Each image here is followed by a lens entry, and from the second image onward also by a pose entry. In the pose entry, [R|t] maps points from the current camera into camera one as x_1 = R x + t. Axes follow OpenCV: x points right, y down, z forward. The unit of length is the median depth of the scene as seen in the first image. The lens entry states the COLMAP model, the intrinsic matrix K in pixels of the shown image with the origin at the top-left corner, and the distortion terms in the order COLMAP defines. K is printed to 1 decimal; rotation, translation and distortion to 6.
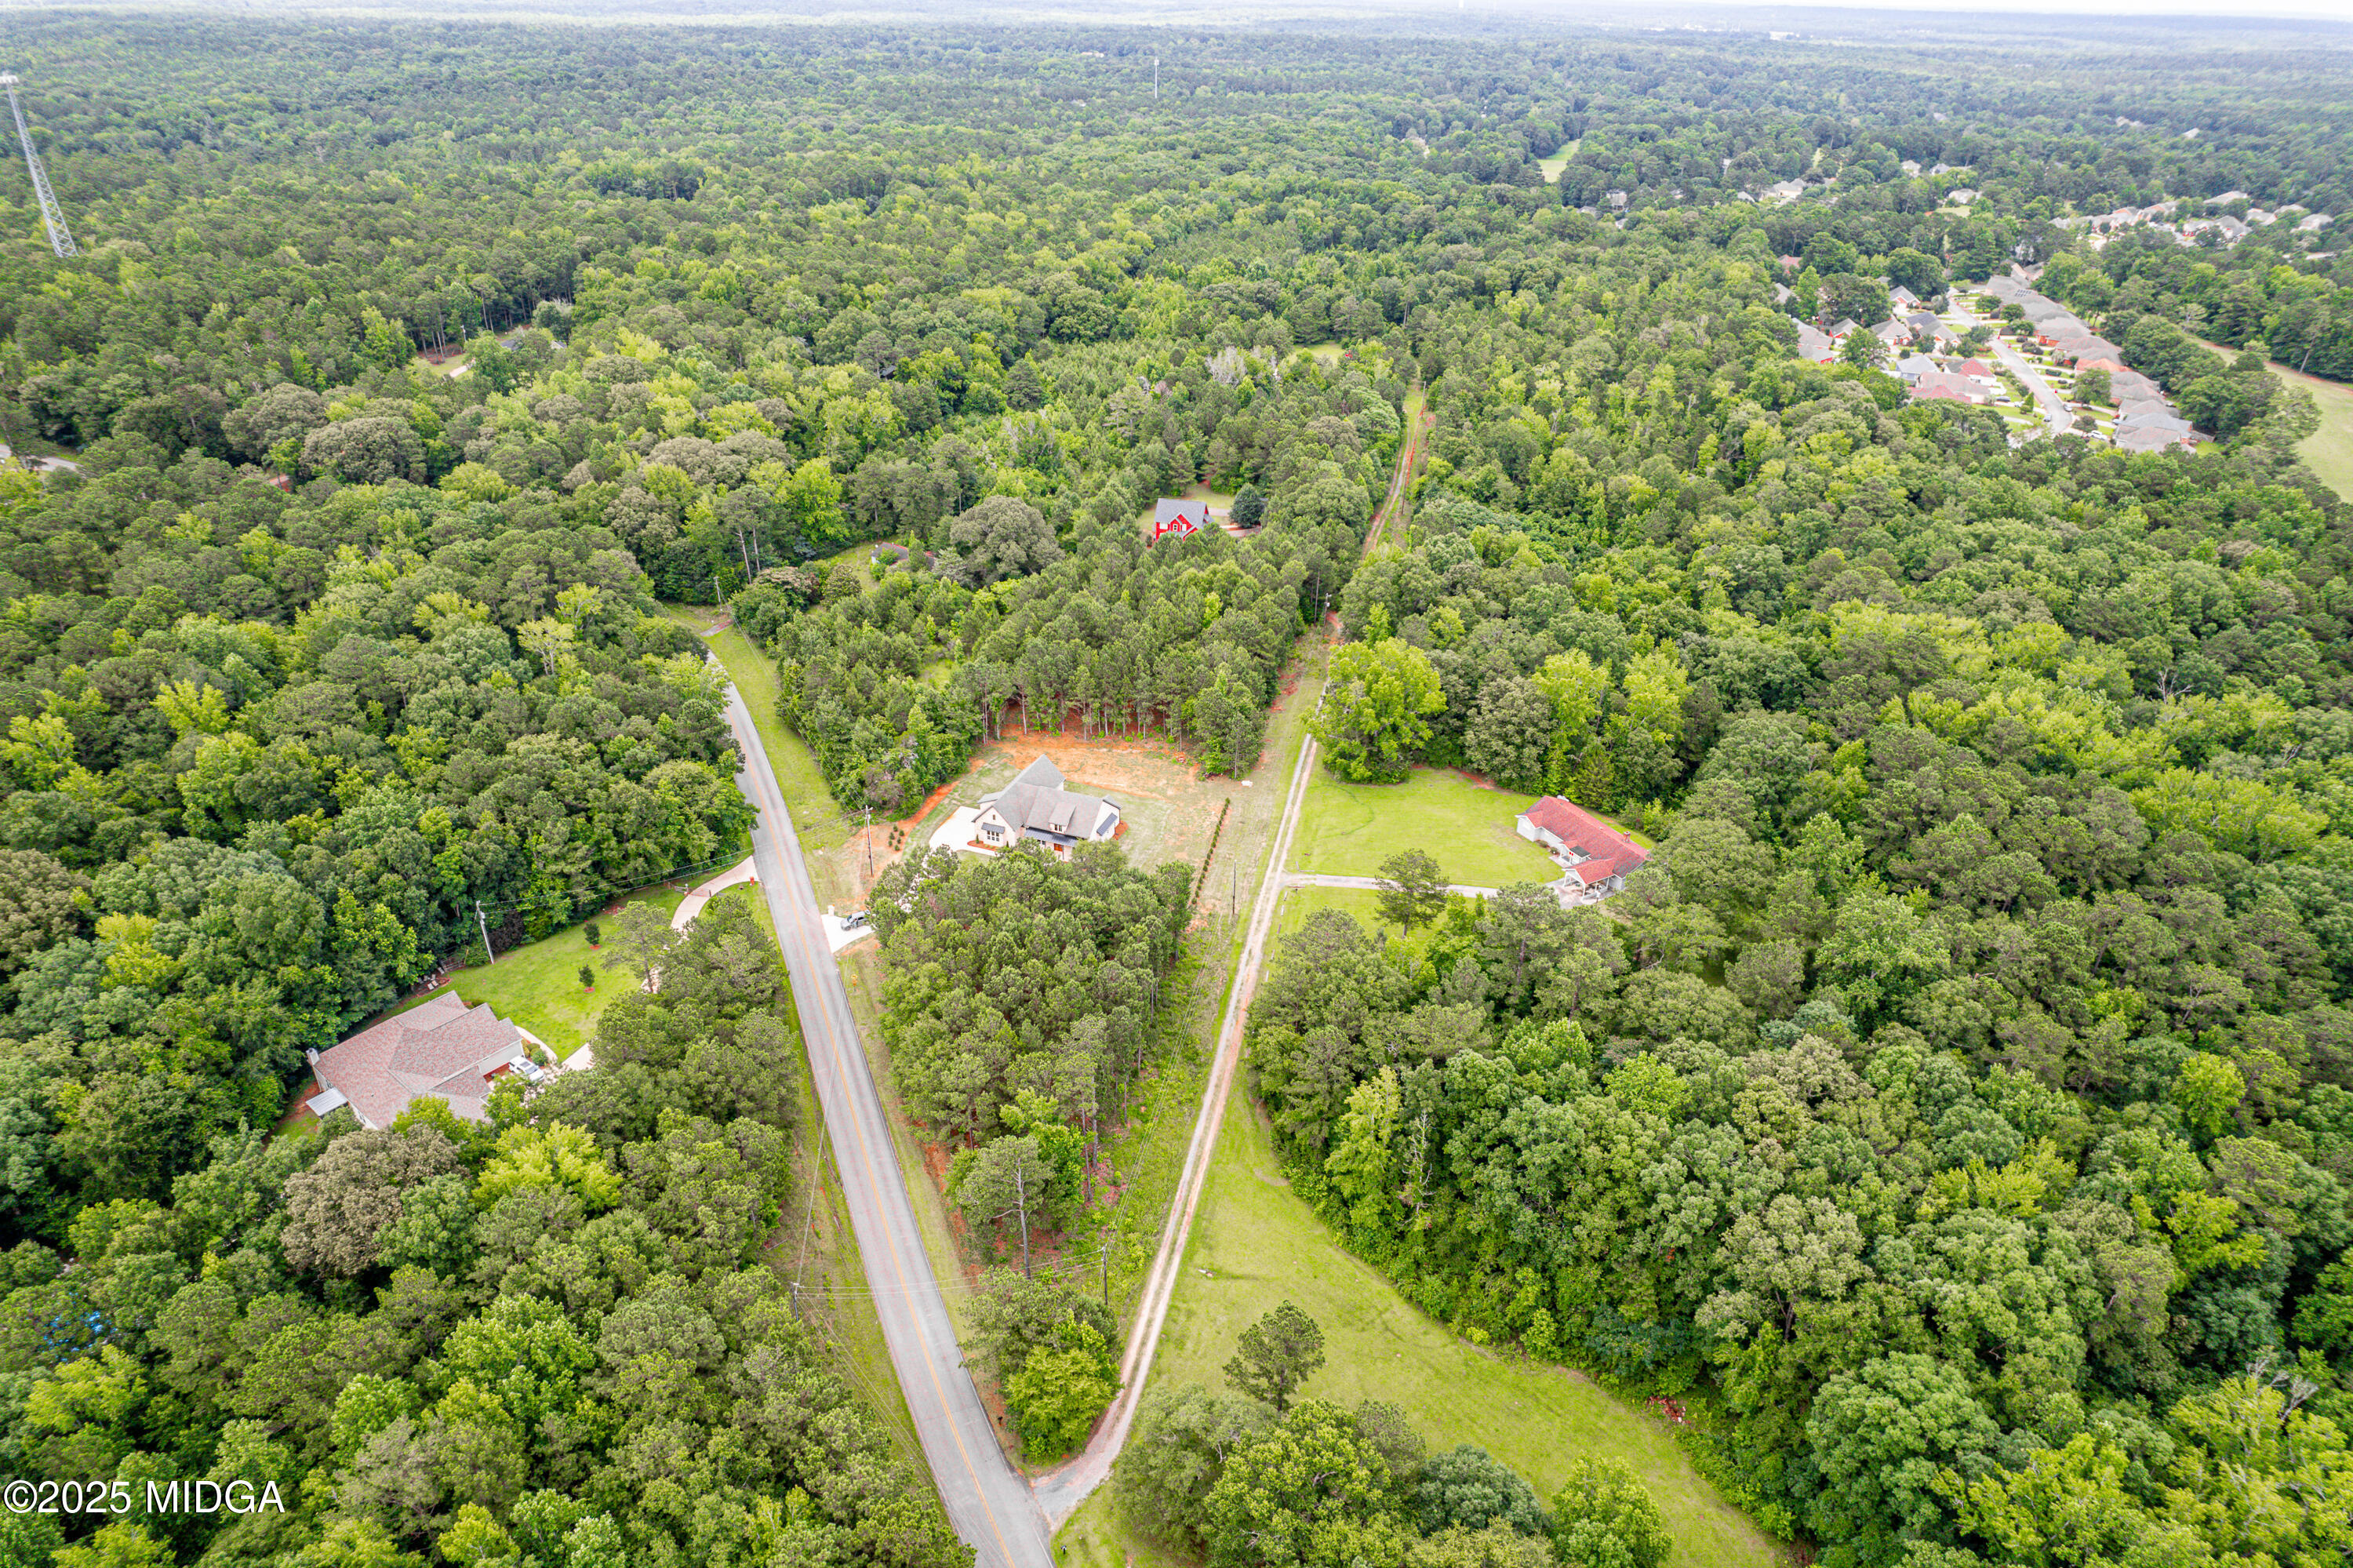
lens RADIAL K [[1510.1, 0, 1183.1], [0, 1510.1, 786.7], [0, 0, 1]] dist [-0.071185, 0.044649]
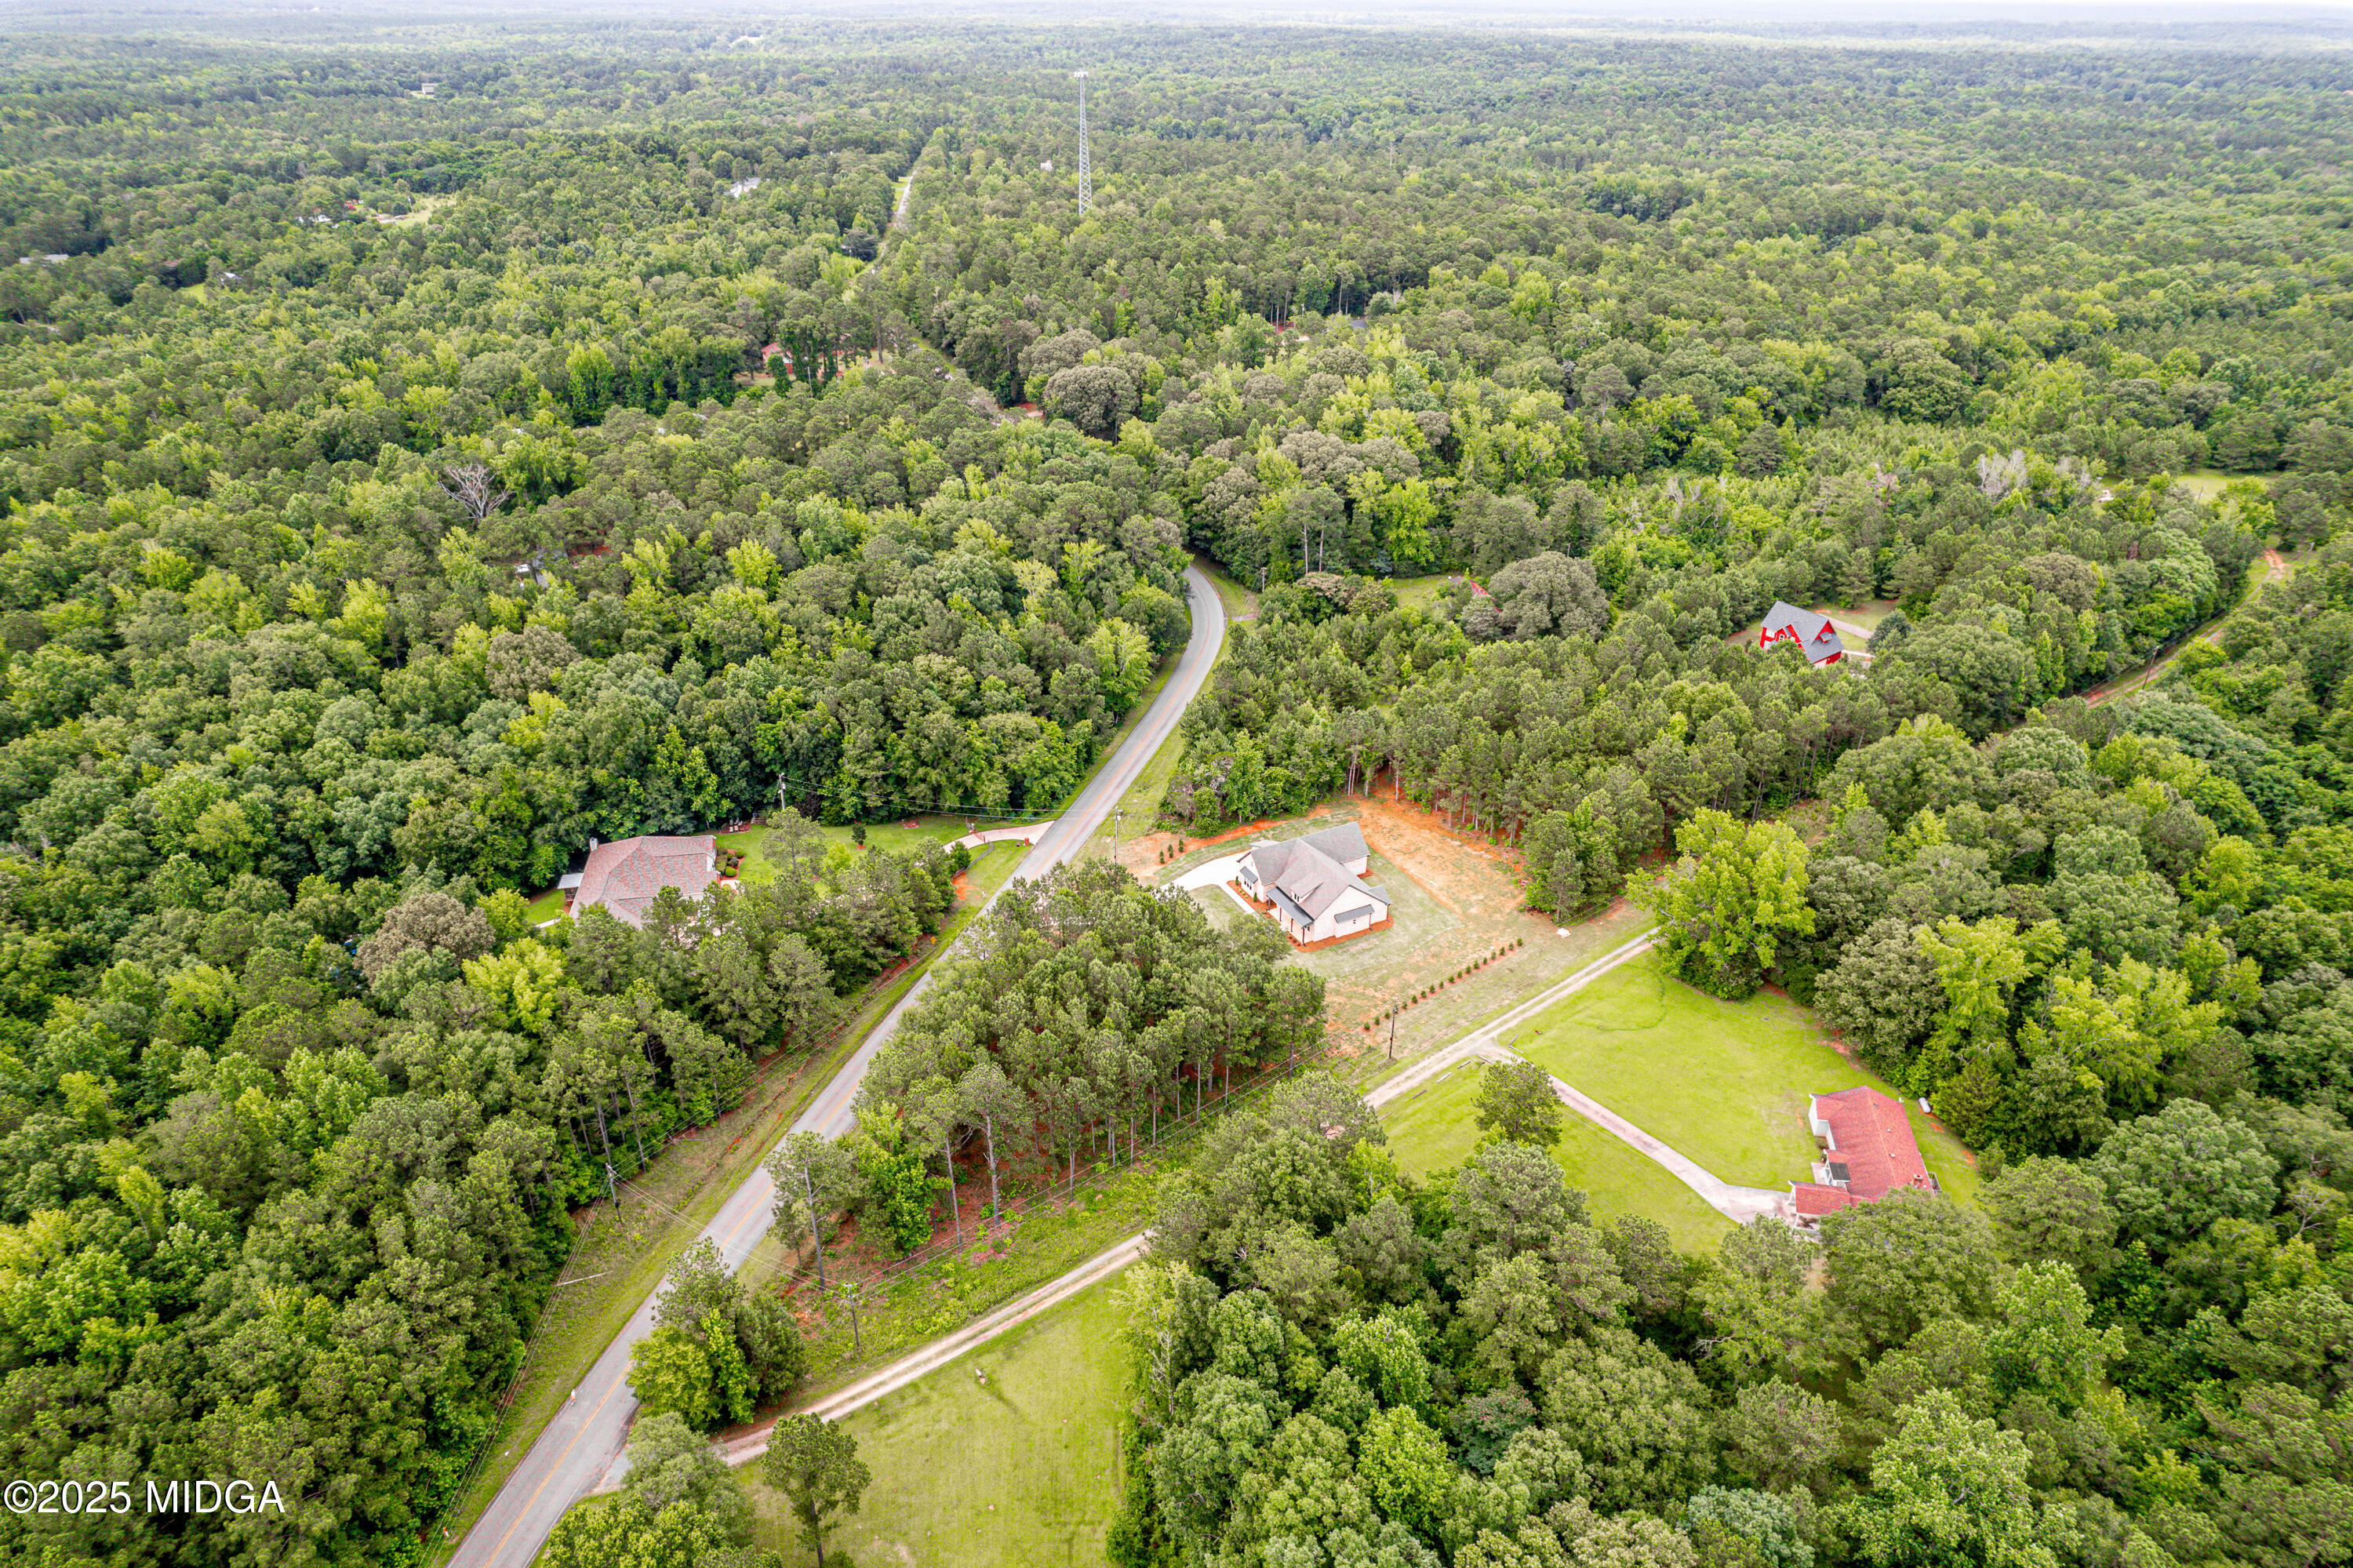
lens RADIAL K [[1510.1, 0, 1183.1], [0, 1510.1, 786.7], [0, 0, 1]] dist [-0.071185, 0.044649]
pose [[0.752690, 0.301060, -0.585509, 0.275998], [-0.308038, 0.947017, 0.090949, -0.071206], [0.581868, 0.111903, 0.805548, 0.150862]]
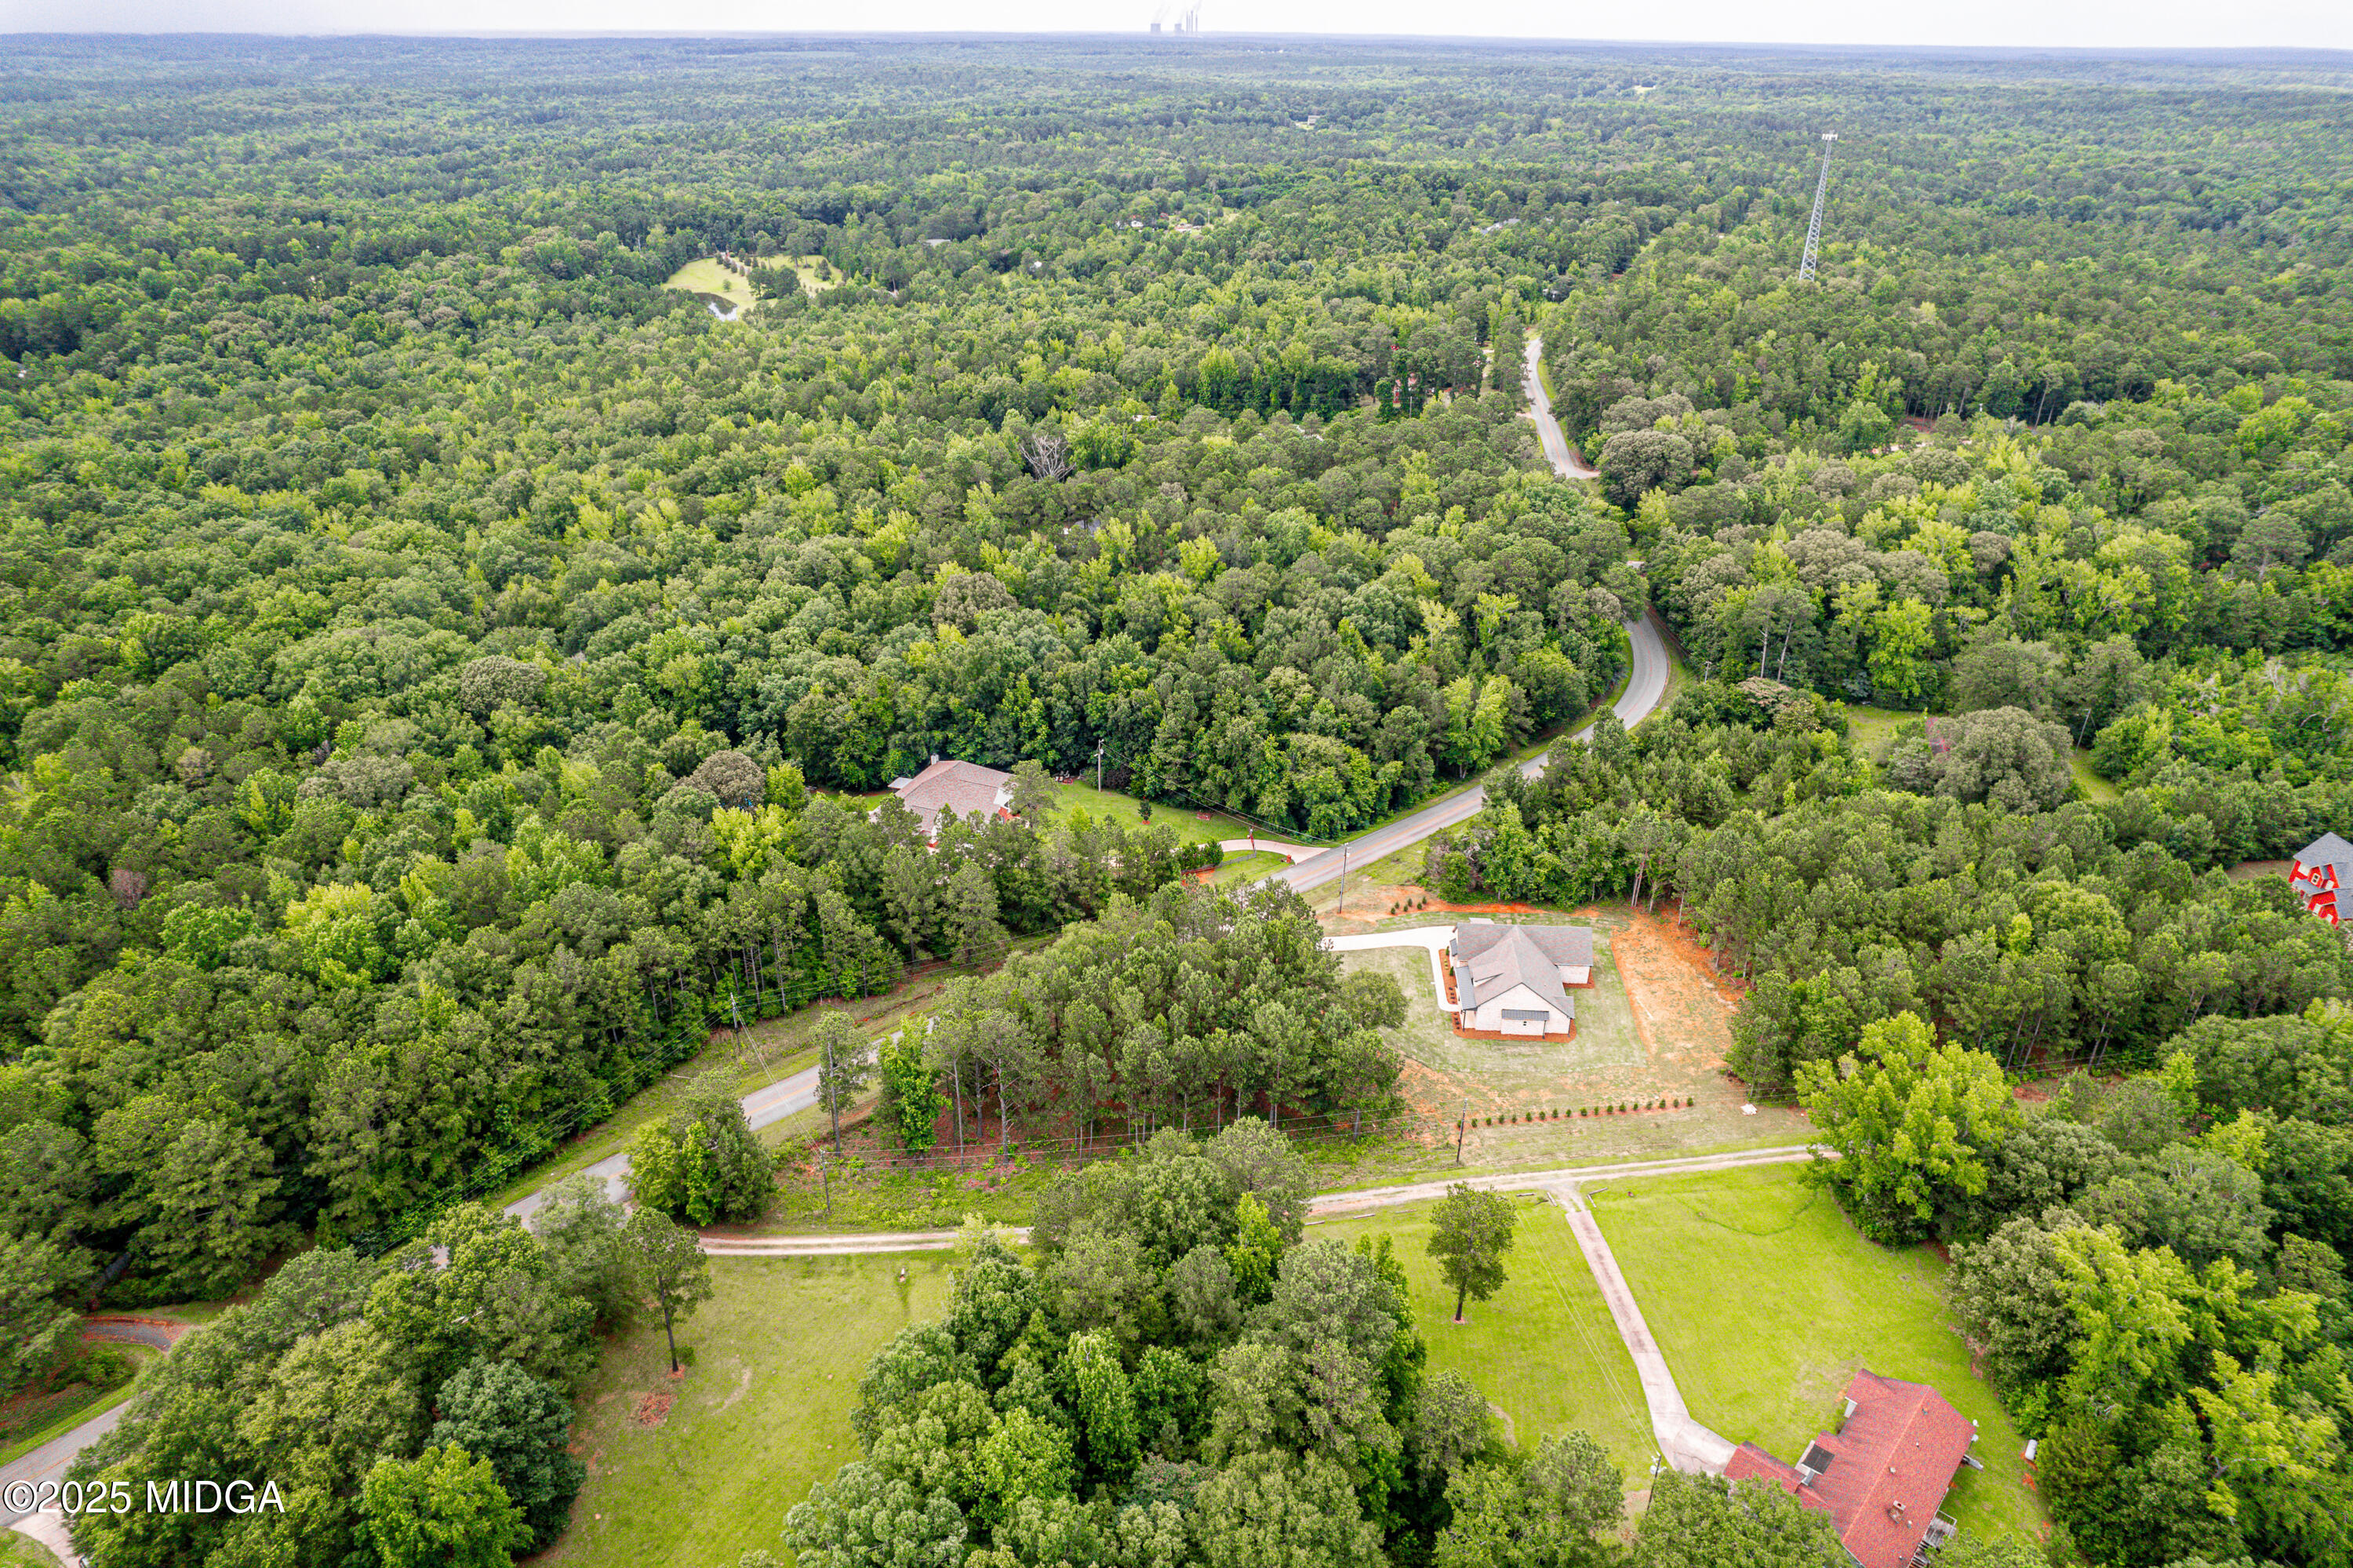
lens RADIAL K [[1510.1, 0, 1183.1], [0, 1510.1, 786.7], [0, 0, 1]] dist [-0.071185, 0.044649]
pose [[0.295087, 0.420318, -0.858054, 0.411706], [-0.459733, 0.849714, 0.258129, -0.155989], [0.837597, 0.318306, 0.443973, 0.309970]]
